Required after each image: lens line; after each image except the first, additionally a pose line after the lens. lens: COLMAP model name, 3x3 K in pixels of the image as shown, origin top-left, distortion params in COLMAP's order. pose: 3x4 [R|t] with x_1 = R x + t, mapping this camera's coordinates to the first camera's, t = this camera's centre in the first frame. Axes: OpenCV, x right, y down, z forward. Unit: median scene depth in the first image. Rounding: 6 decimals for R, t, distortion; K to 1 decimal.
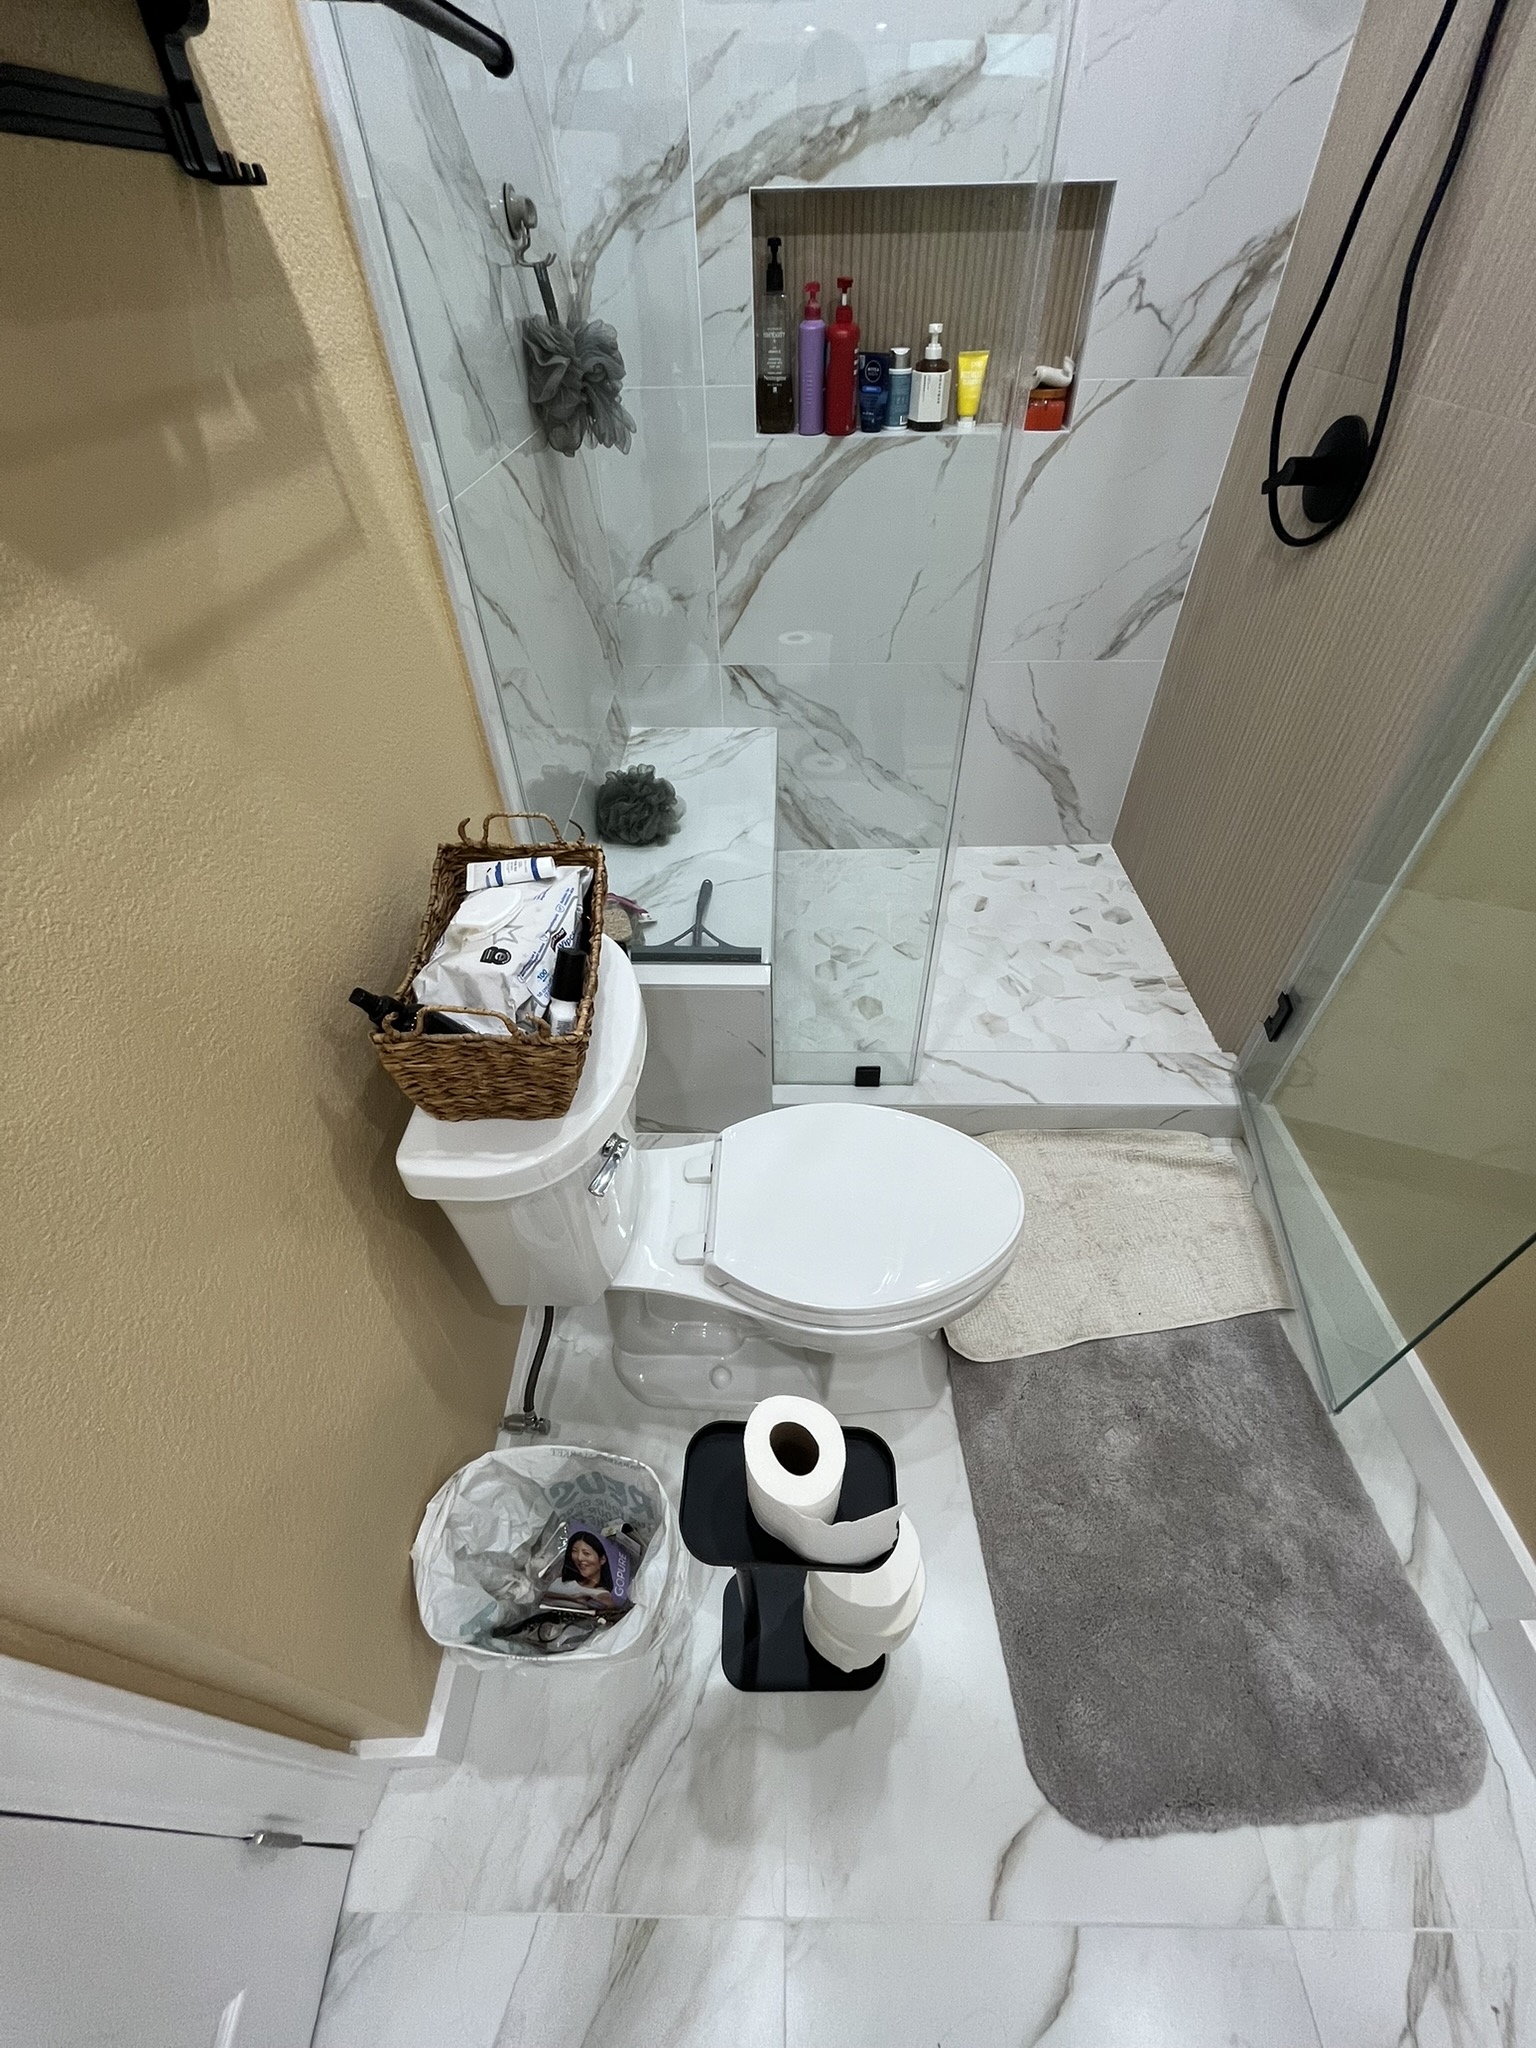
lens RADIAL K [[829.2, 0, 767.2], [0, 829.2, 1019.5], [0, 0, 1]] dist [-0.002496, -0.000066]
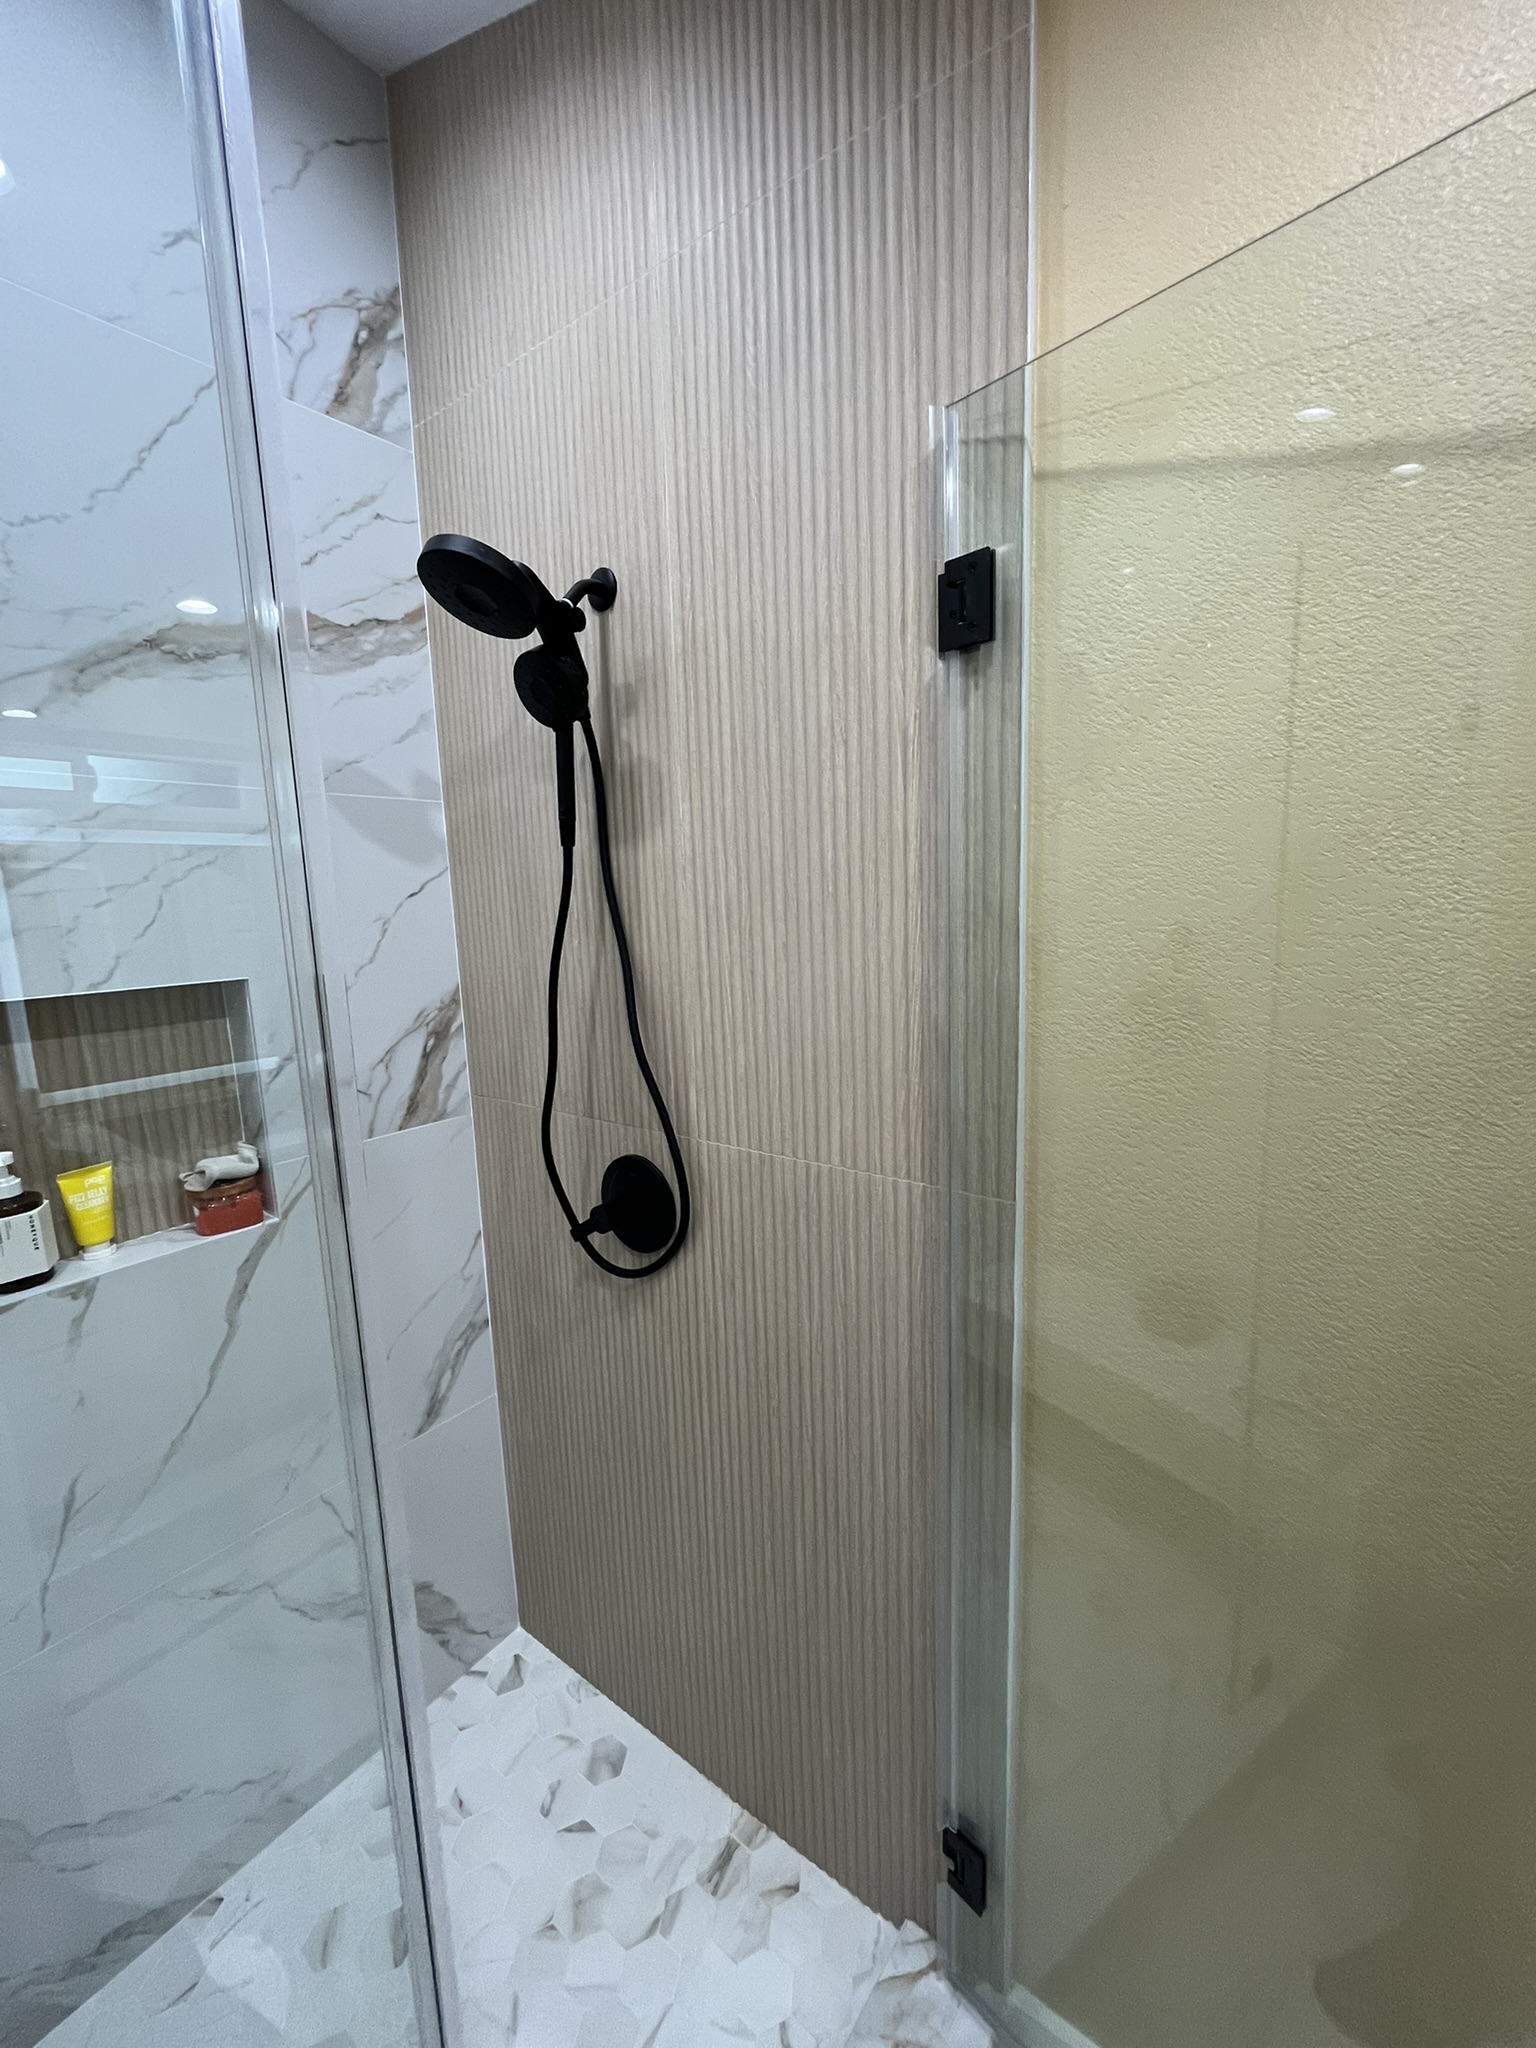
lens RADIAL K [[829.2, 0, 767.7], [0, 829.2, 1020.5], [0, 0, 1]] dist [-0.002496, -0.000066]
pose [[0.587717, -0.123550, 0.799577, 0.055531], [0.573574, 0.760630, -0.304065, -0.378023], [-0.570615, 0.637321, 0.517901, 0.263751]]
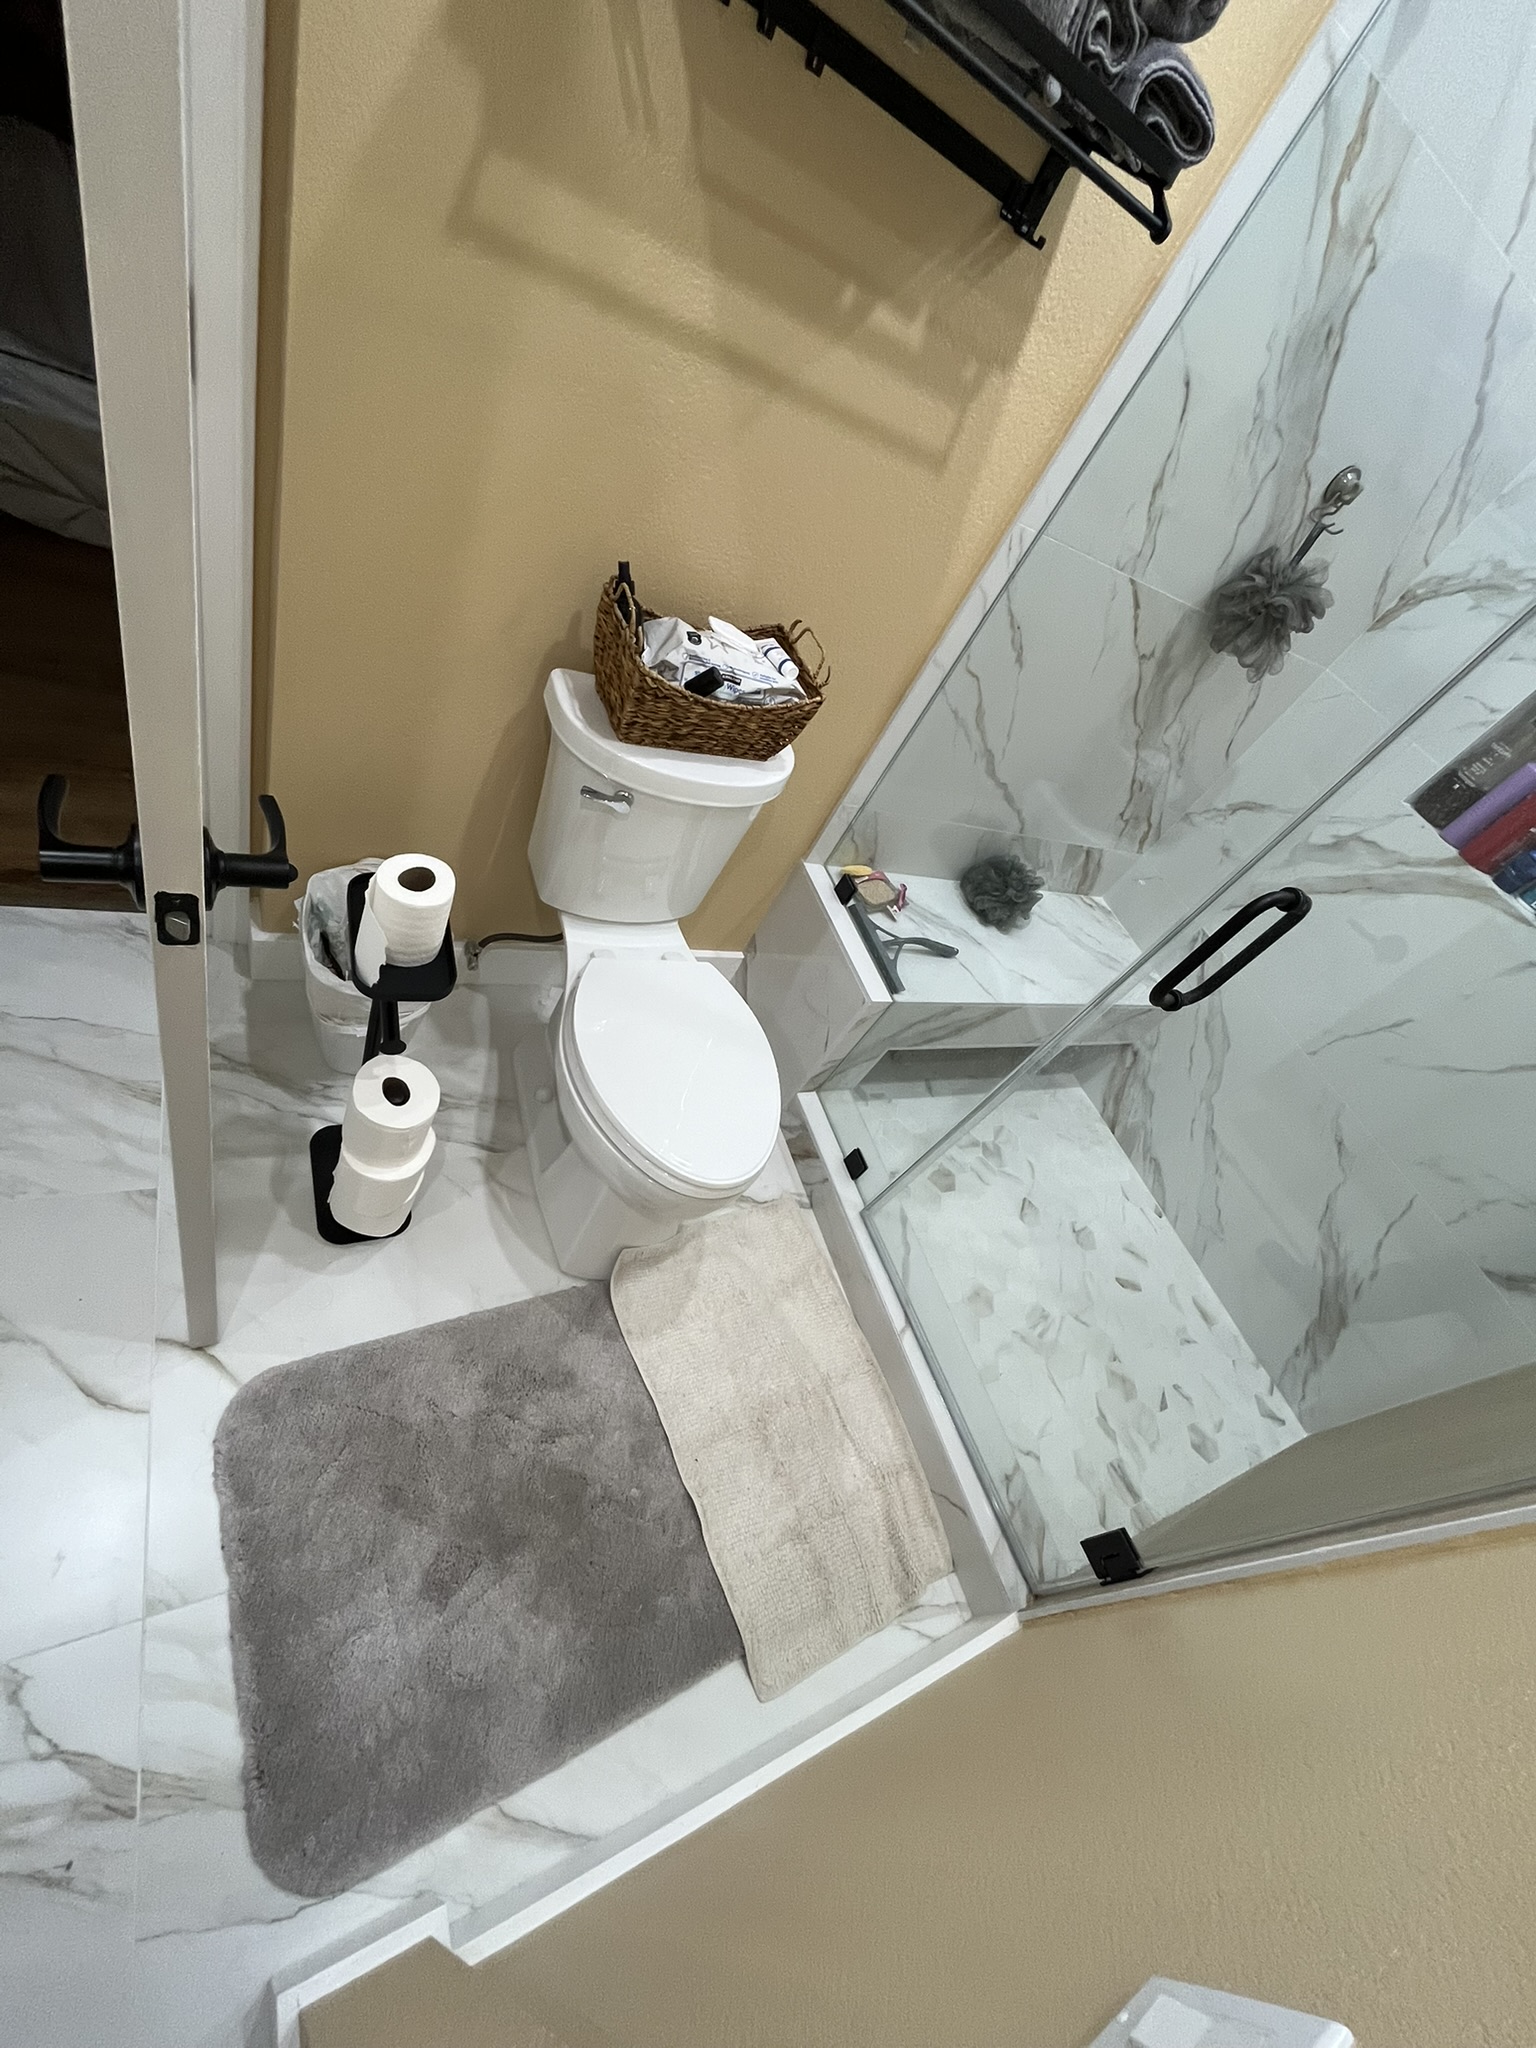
lens RADIAL K [[829.2, 0, 769.0], [0, 829.2, 1021.2], [0, 0, 1]] dist [-0.002496, -0.000066]
pose [[0.340185, 0.803916, -0.487846, 0.432300], [-0.890211, 0.442469, 0.108376, -0.024001], [0.302982, 0.397418, 0.866176, 0.020942]]
